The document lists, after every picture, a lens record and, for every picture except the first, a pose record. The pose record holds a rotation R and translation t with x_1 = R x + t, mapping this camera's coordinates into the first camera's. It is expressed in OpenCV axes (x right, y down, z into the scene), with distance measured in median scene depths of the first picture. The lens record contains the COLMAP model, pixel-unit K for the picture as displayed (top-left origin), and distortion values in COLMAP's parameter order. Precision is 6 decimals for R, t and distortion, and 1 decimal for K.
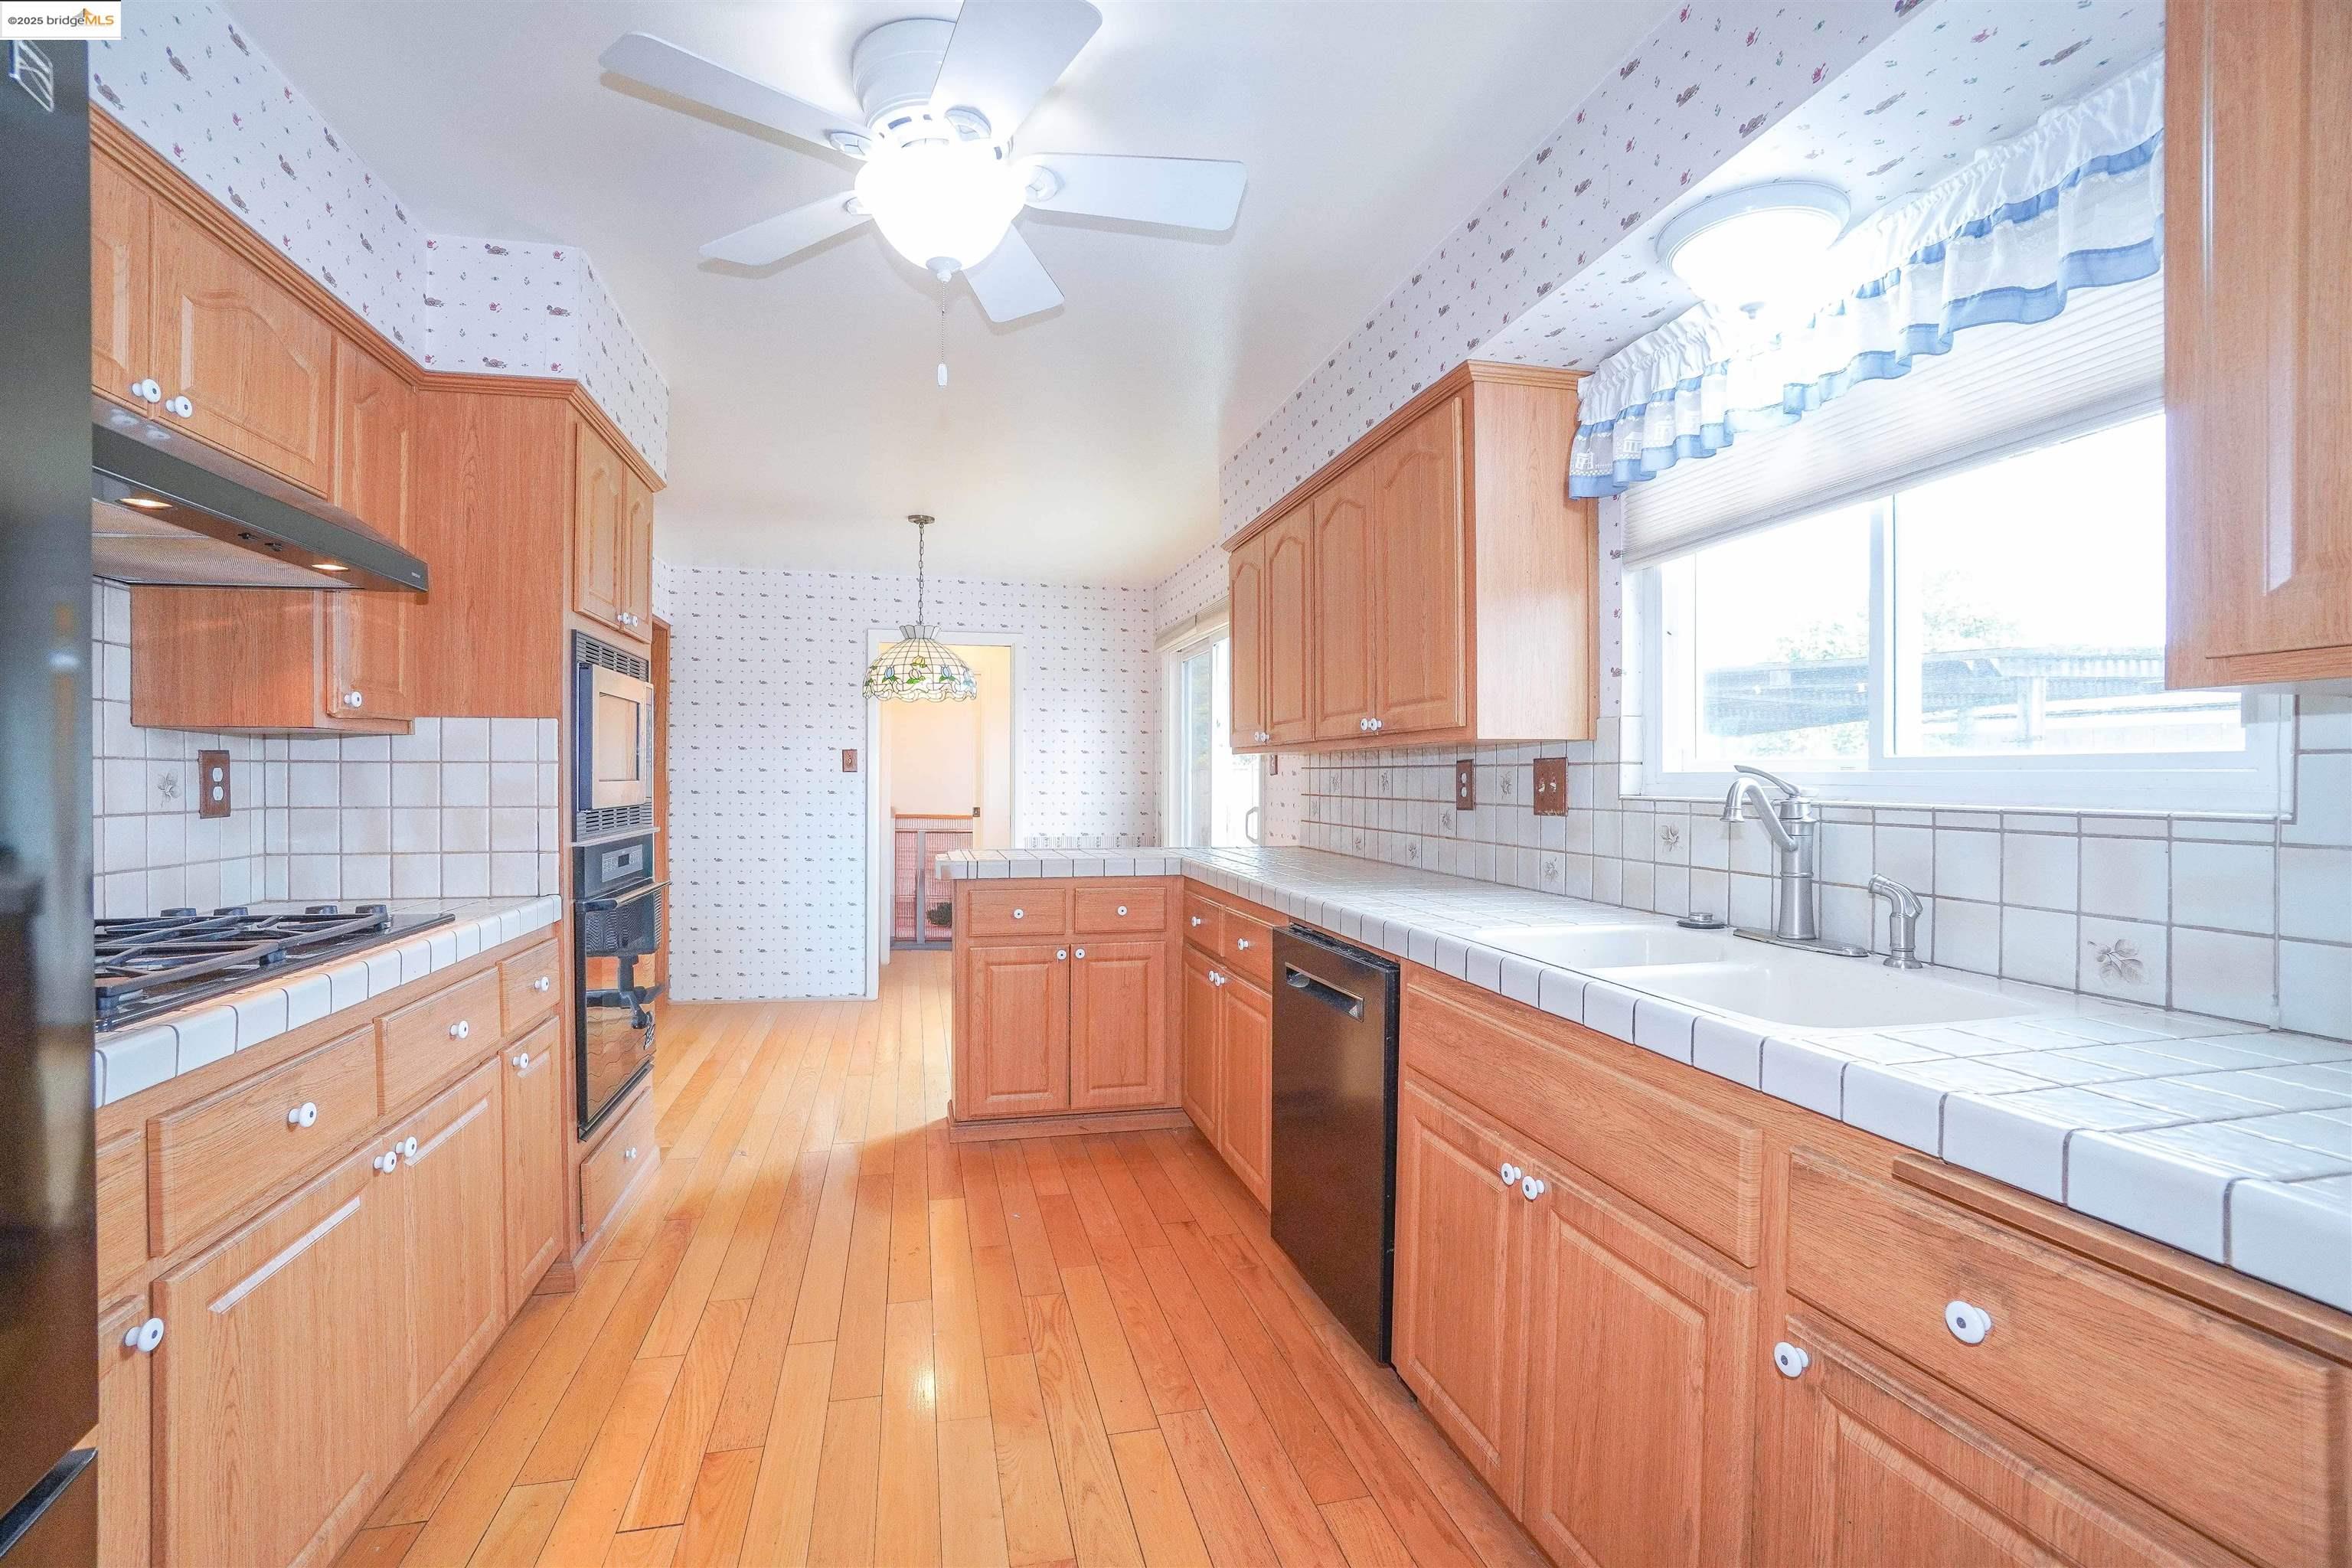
lens RADIAL K [[1052.4, 0, 1152.6], [0, 1052.4, 789.5], [0, 0, 1]] dist [-0.062531, 0.021551]
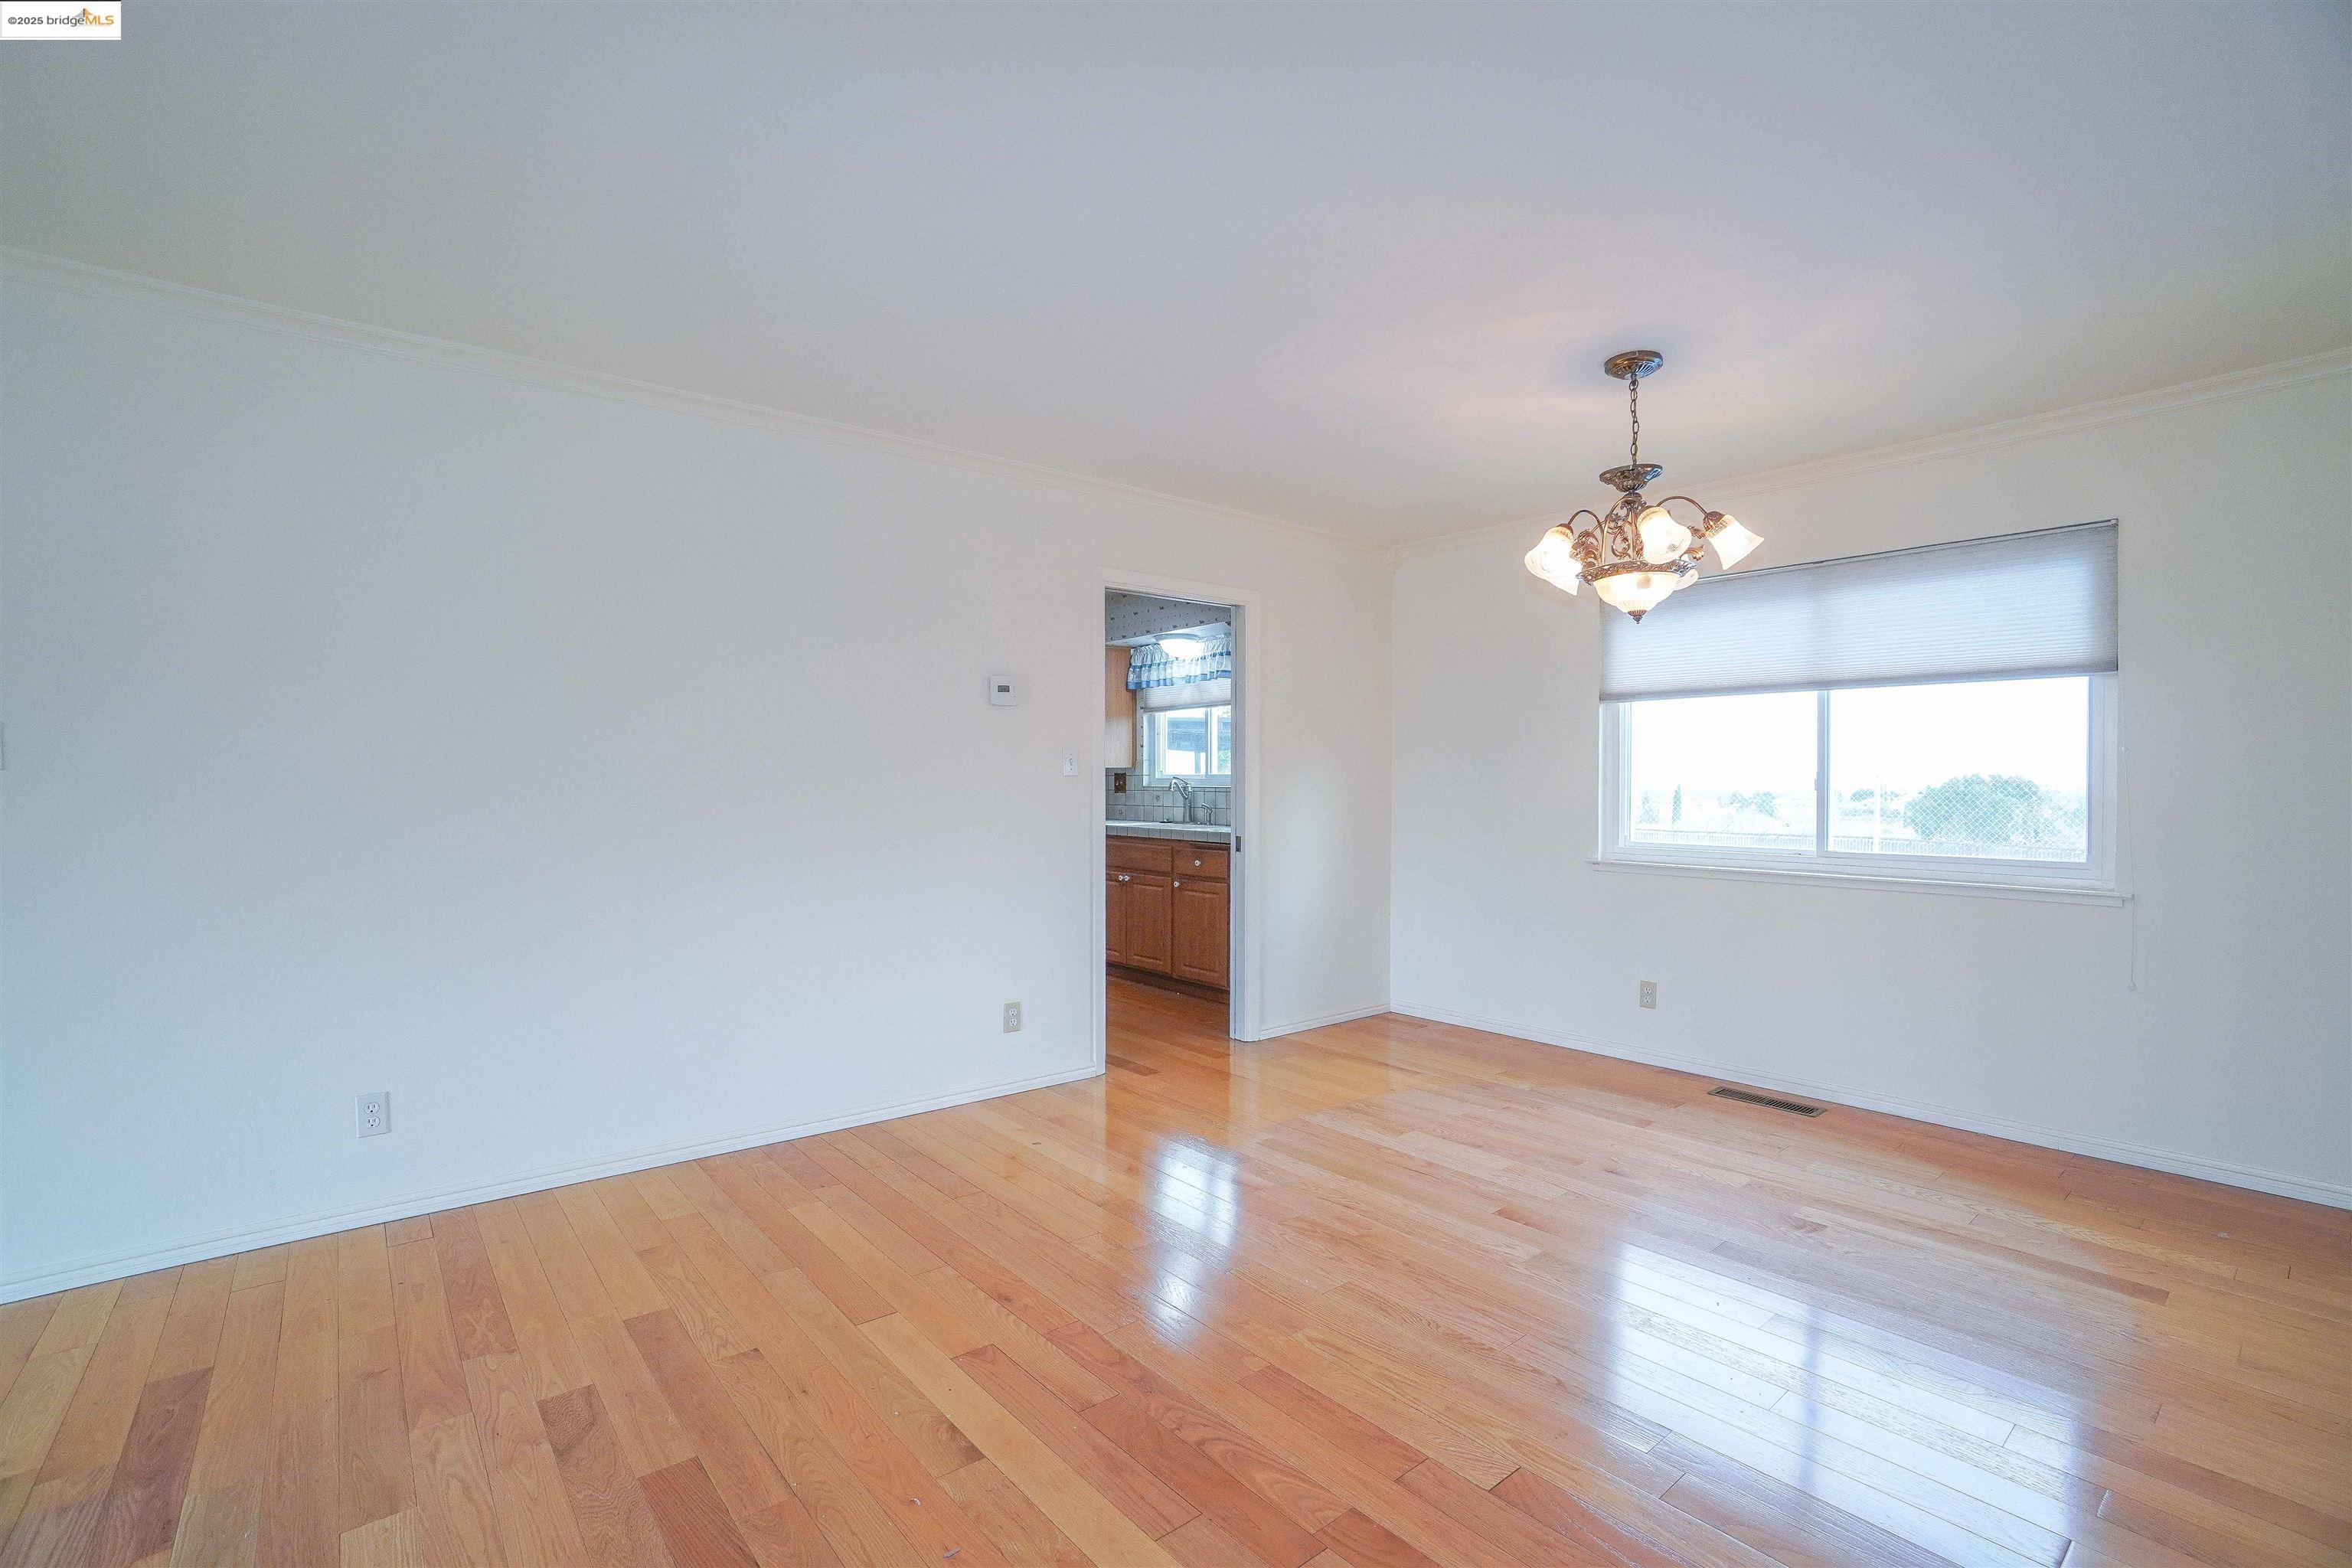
lens RADIAL K [[1052.4, 0, 1152.6], [0, 1052.4, 789.5], [0, 0, 1]] dist [-0.062531, 0.021551]
pose [[0.902500, -0.003795, 0.430673, -0.928890], [0.005121, 0.999985, -0.001921, 0.025008], [-0.430659, 0.003939, 0.902506, -1.956243]]
